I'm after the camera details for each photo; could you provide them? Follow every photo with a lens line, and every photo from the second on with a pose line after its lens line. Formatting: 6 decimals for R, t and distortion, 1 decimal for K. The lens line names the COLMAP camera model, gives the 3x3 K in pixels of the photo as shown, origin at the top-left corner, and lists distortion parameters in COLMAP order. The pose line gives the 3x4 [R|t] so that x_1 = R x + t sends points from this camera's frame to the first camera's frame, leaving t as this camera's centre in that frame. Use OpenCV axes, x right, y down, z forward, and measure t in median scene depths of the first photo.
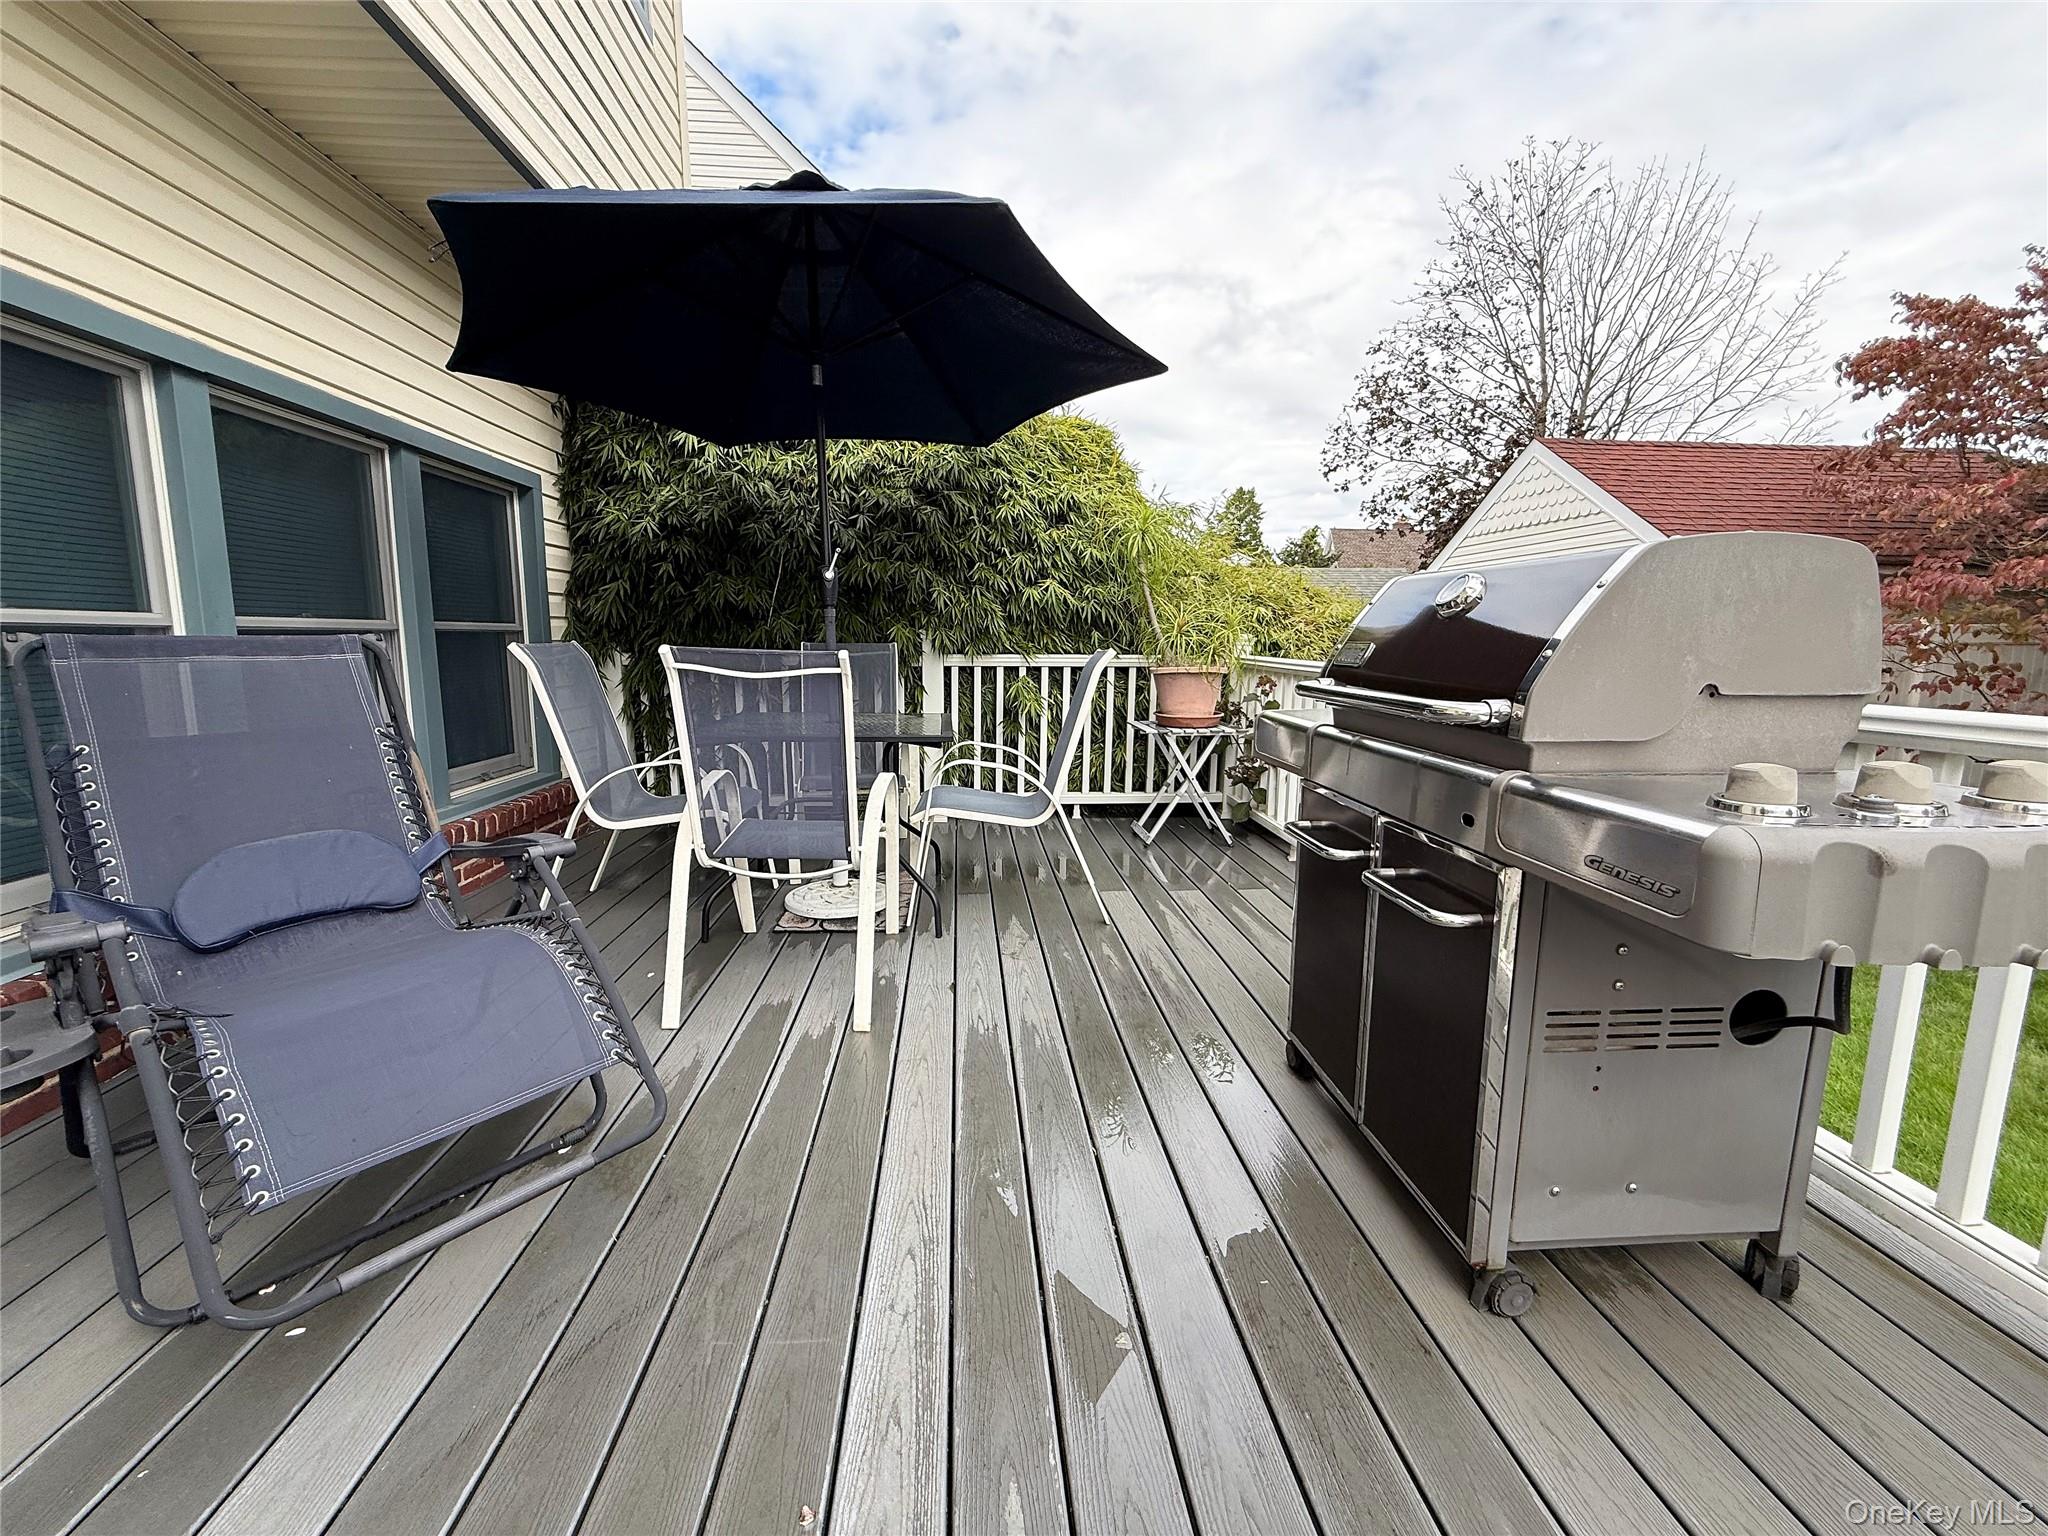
lens RADIAL K [[822.8, 0, 1018.3], [0, 822.8, 762.5], [0, 0, 1]] dist [0.006364, -0.002607]
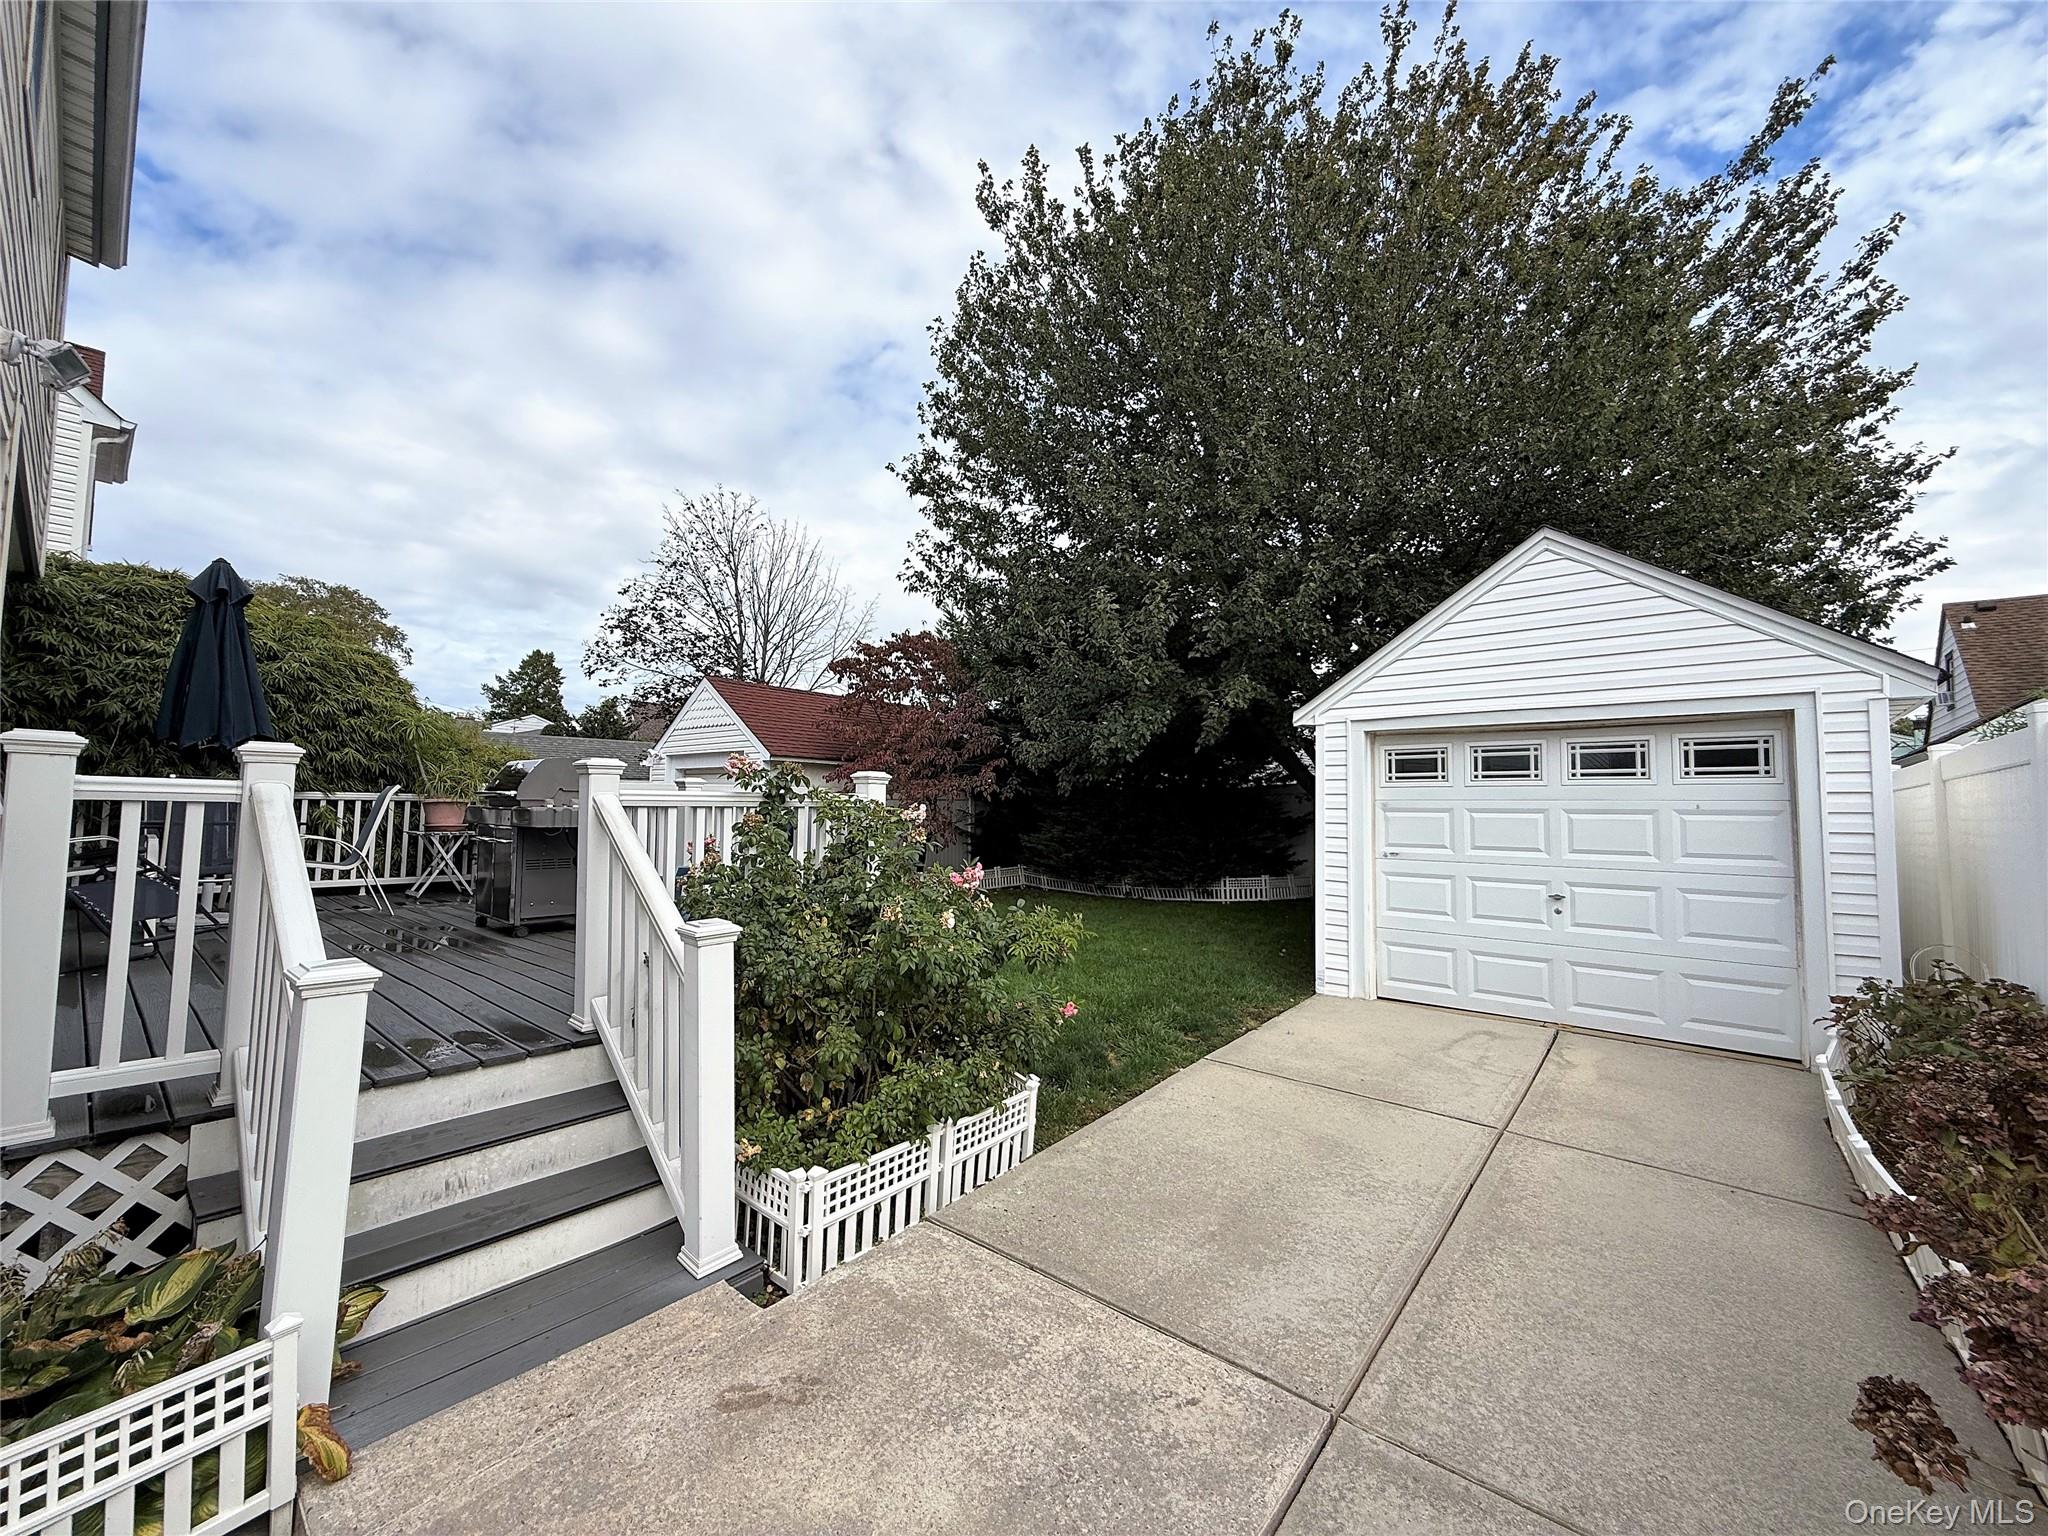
lens RADIAL K [[822.8, 0, 1015.3], [0, 822.8, 762.6], [0, 0, 1]] dist [0.006364, -0.002607]
pose [[0.712350, 0.043083, 0.700500, -0.167838], [0.096799, 0.982544, -0.158866, 0.202846], [-0.695116, 0.180975, 0.695745, -1.093370]]
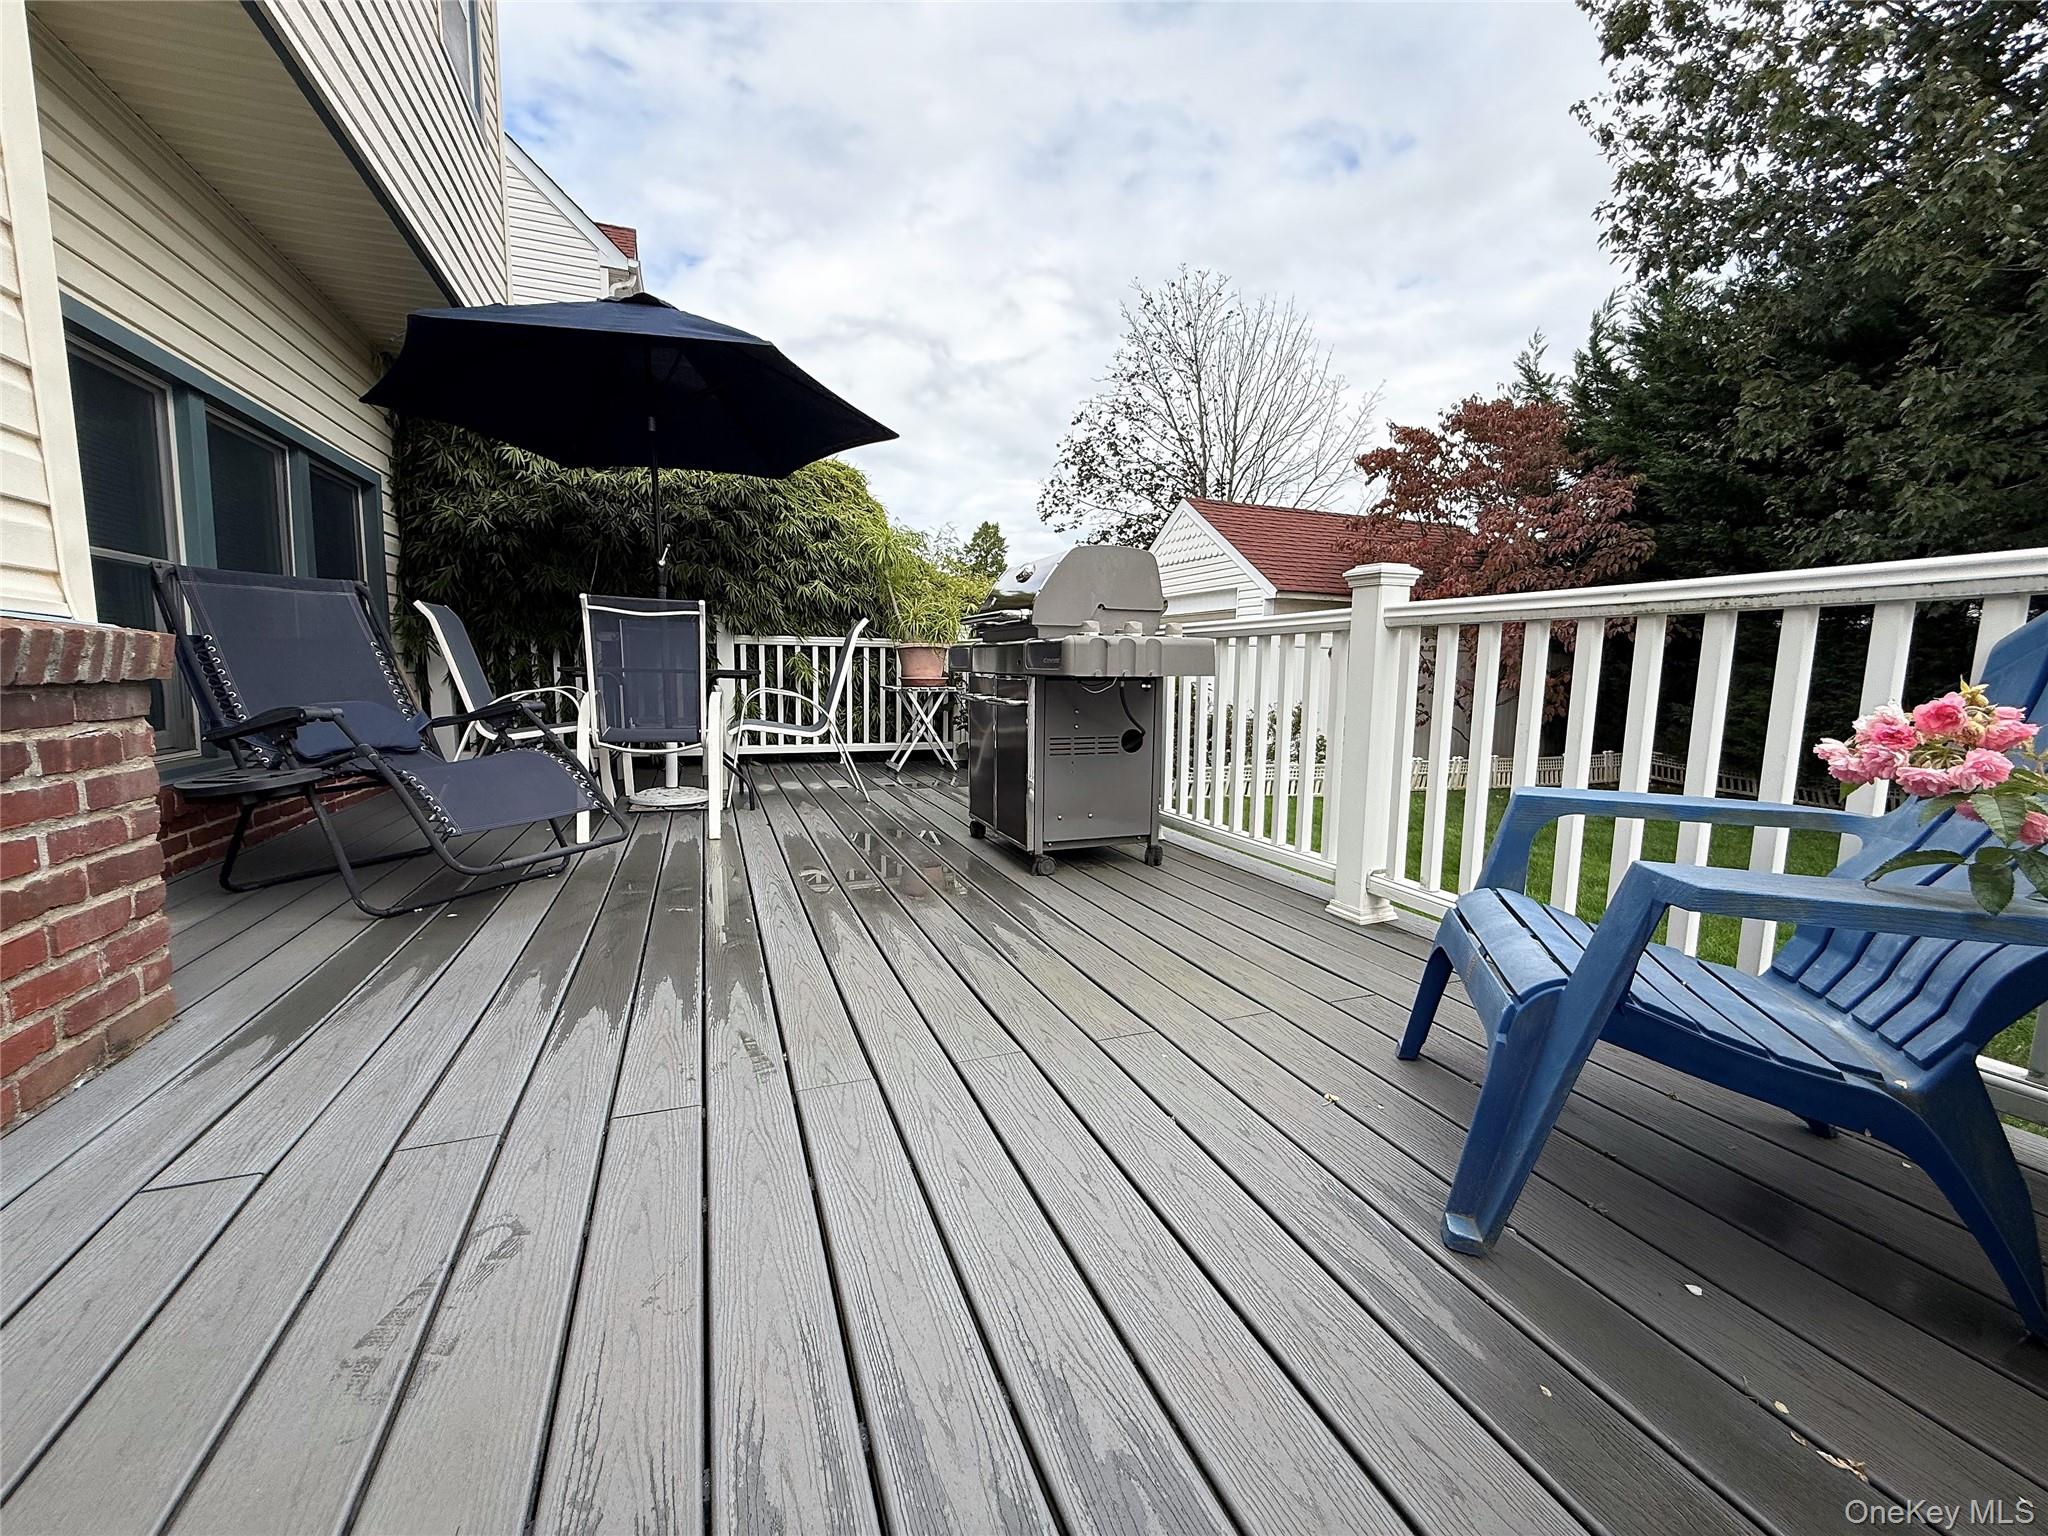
lens RADIAL K [[822.8, 0, 1019.8], [0, 822.8, 760.7], [0, 0, 1]] dist [0.006364, -0.002607]
pose [[0.957507, -0.026385, 0.287199, -0.038084], [0.036420, 0.998897, -0.029654, 0.118795], [-0.286100, 0.038853, 0.957412, -0.349591]]
